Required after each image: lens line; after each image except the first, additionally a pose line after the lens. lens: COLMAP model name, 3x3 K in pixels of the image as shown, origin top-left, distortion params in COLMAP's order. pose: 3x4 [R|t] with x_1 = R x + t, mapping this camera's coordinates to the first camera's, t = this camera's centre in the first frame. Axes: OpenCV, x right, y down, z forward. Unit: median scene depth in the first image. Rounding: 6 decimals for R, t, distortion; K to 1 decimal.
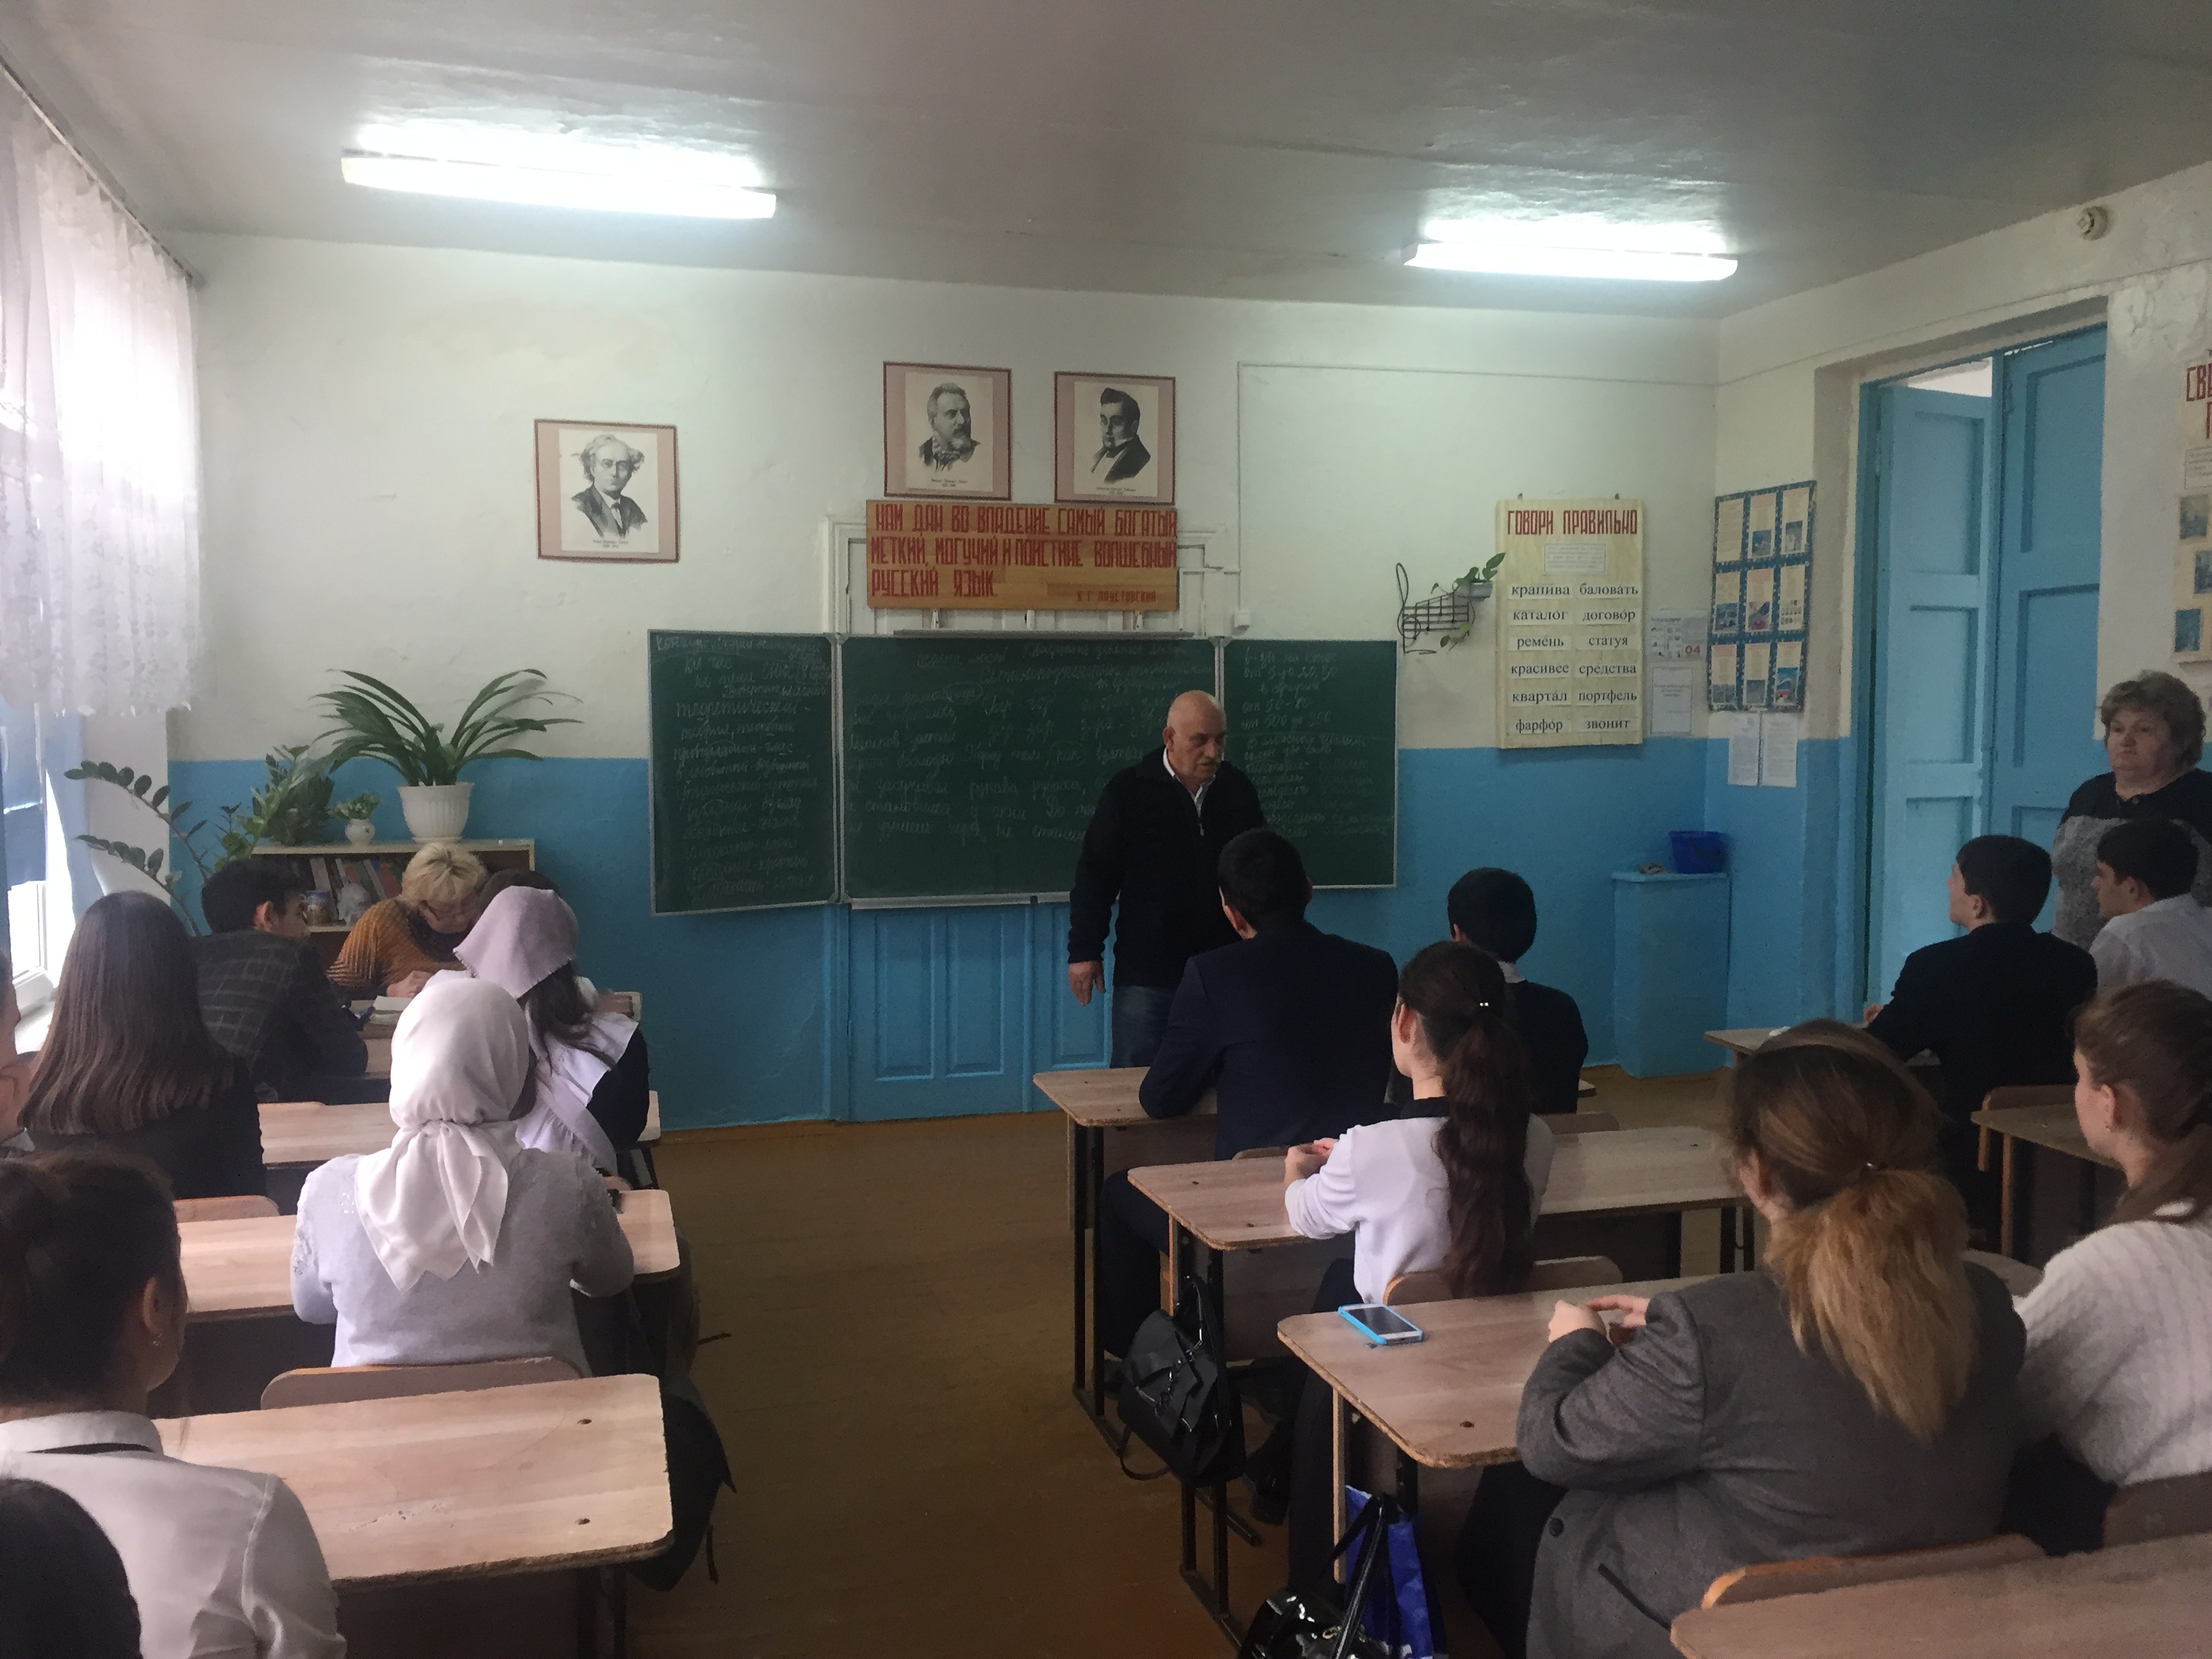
lens RADIAL K [[1887.6, 0, 1098.8], [0, 1887.6, 819.7], [0, 0, 1]] dist [0.101722, -0.136946]
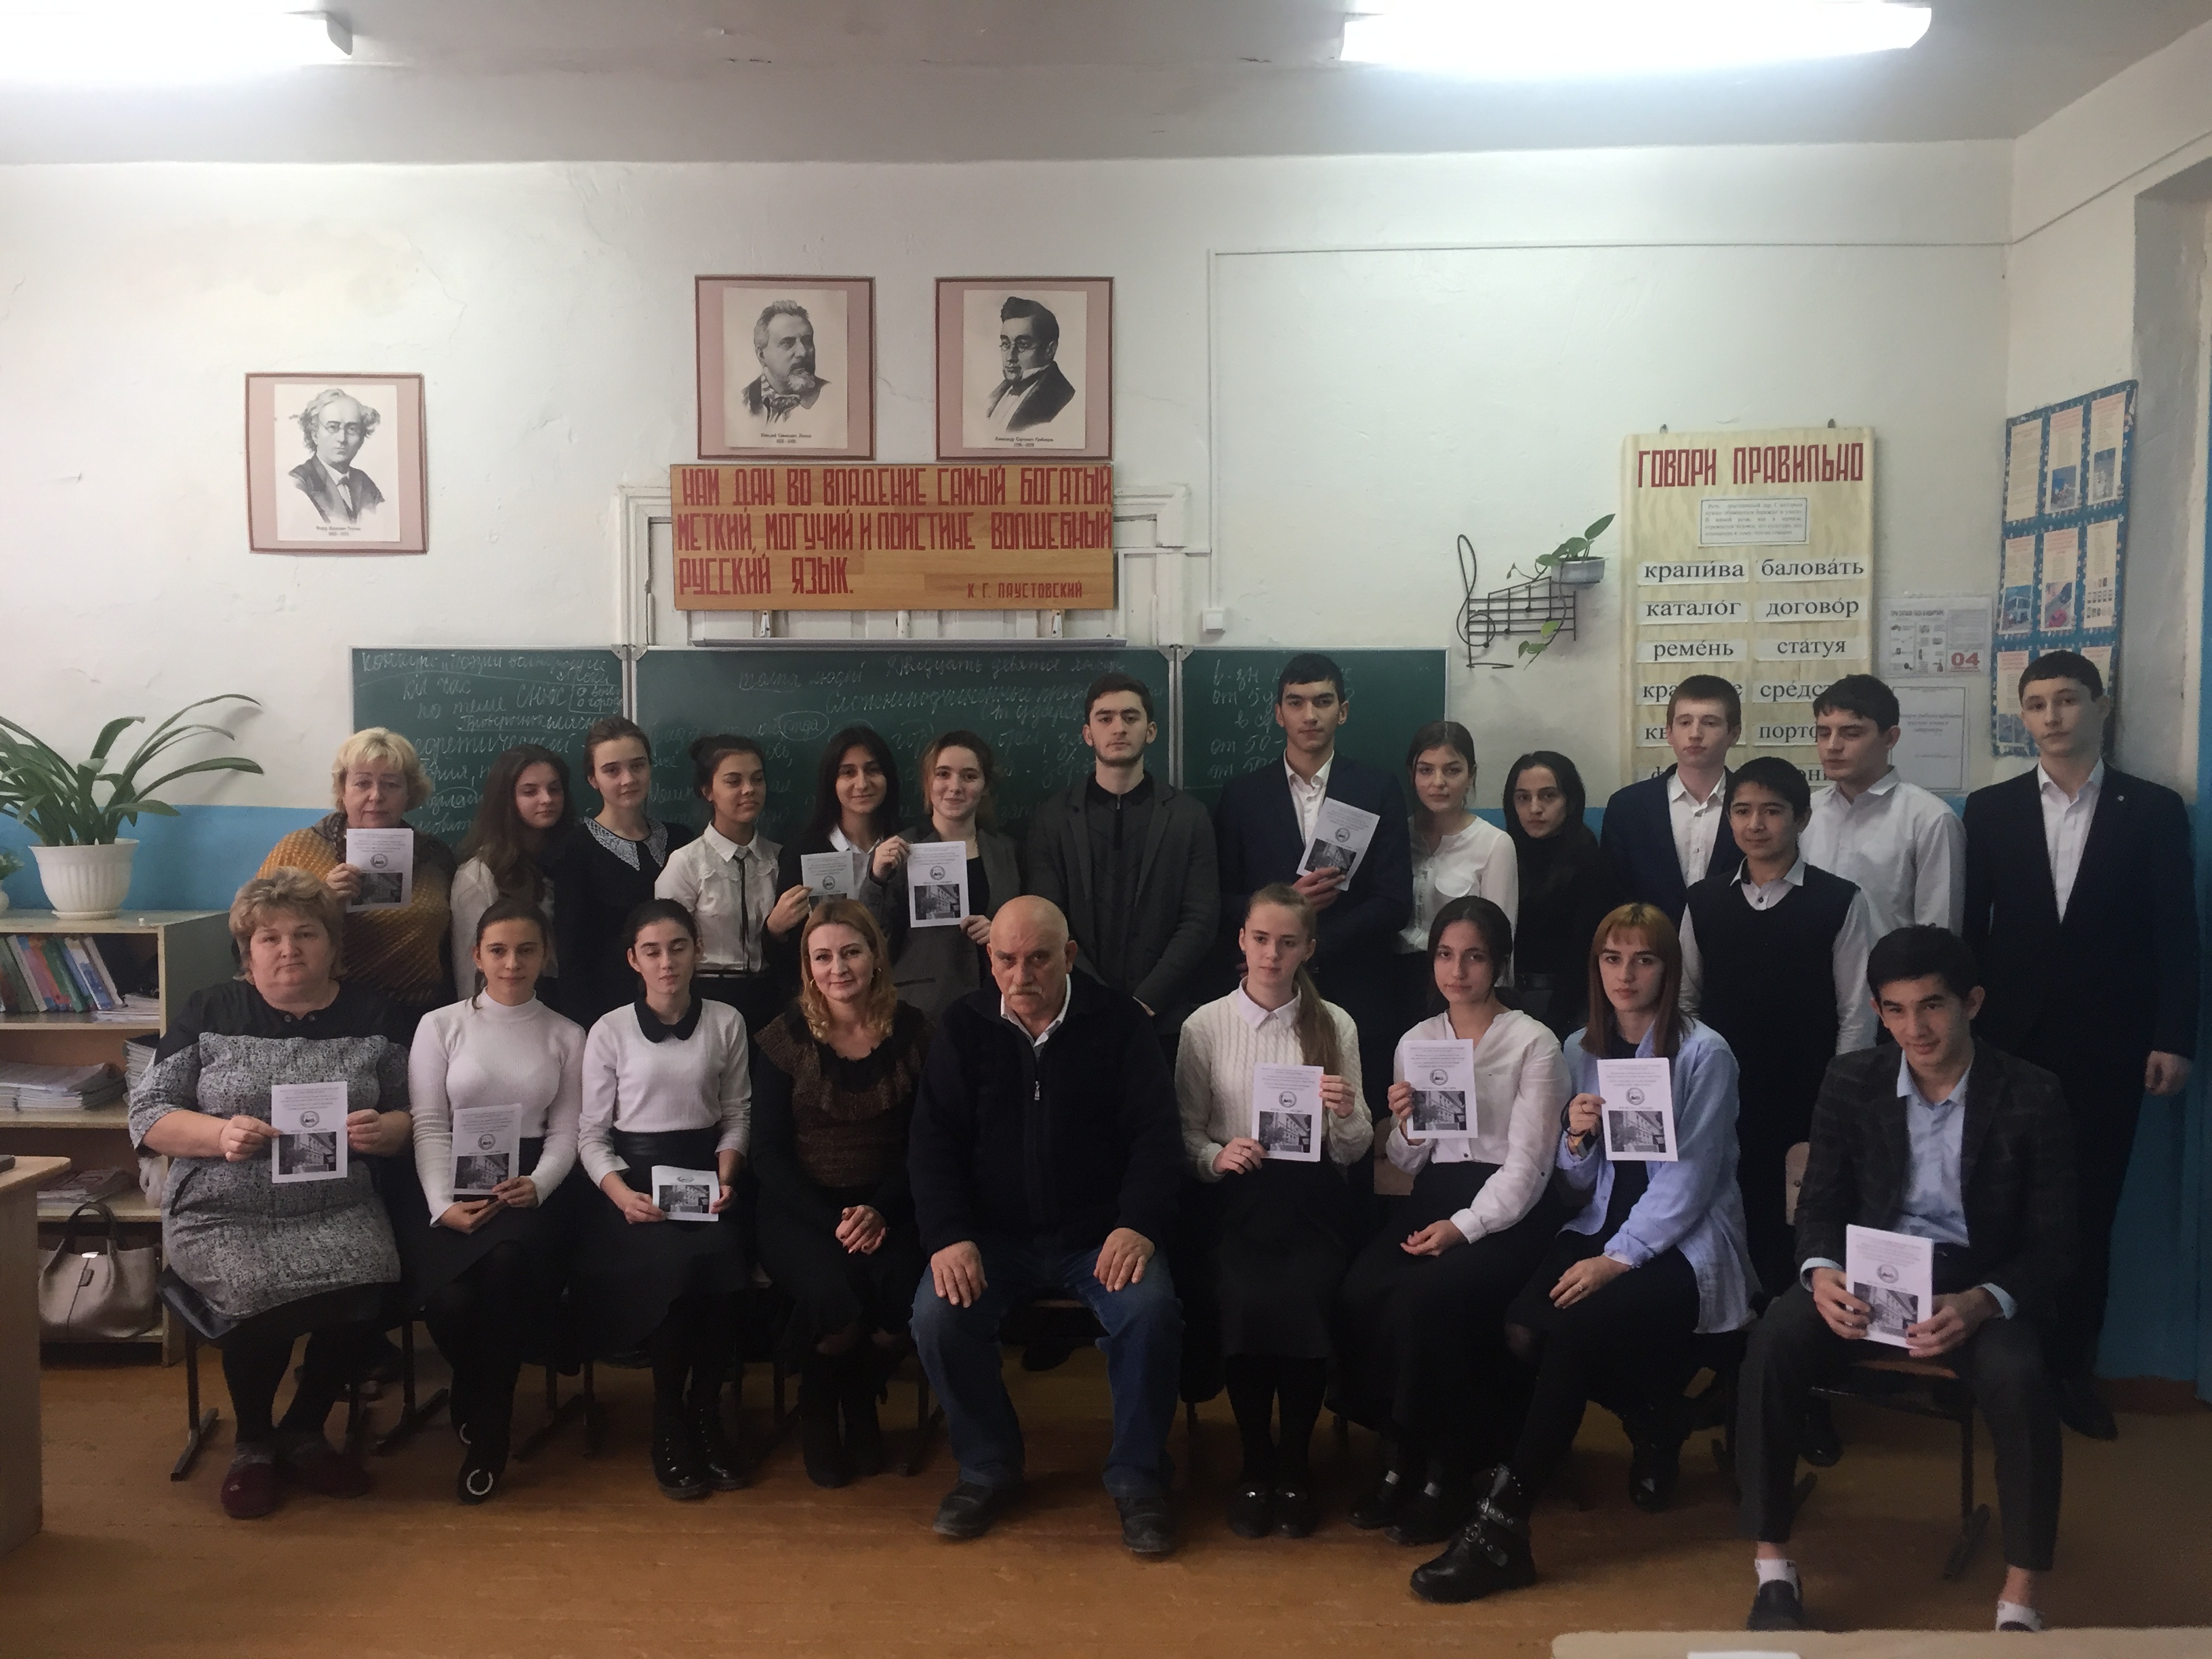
lens RADIAL K [[1887.6, 0, 1098.8], [0, 1887.6, 819.7], [0, 0, 1]] dist [0.101722, -0.136946]
pose [[0.954396, 0.019360, -0.297916, 0.251602], [-0.020544, 0.999789, -0.000840, -0.031980], [0.297837, 0.006922, 0.954592, 0.331712]]
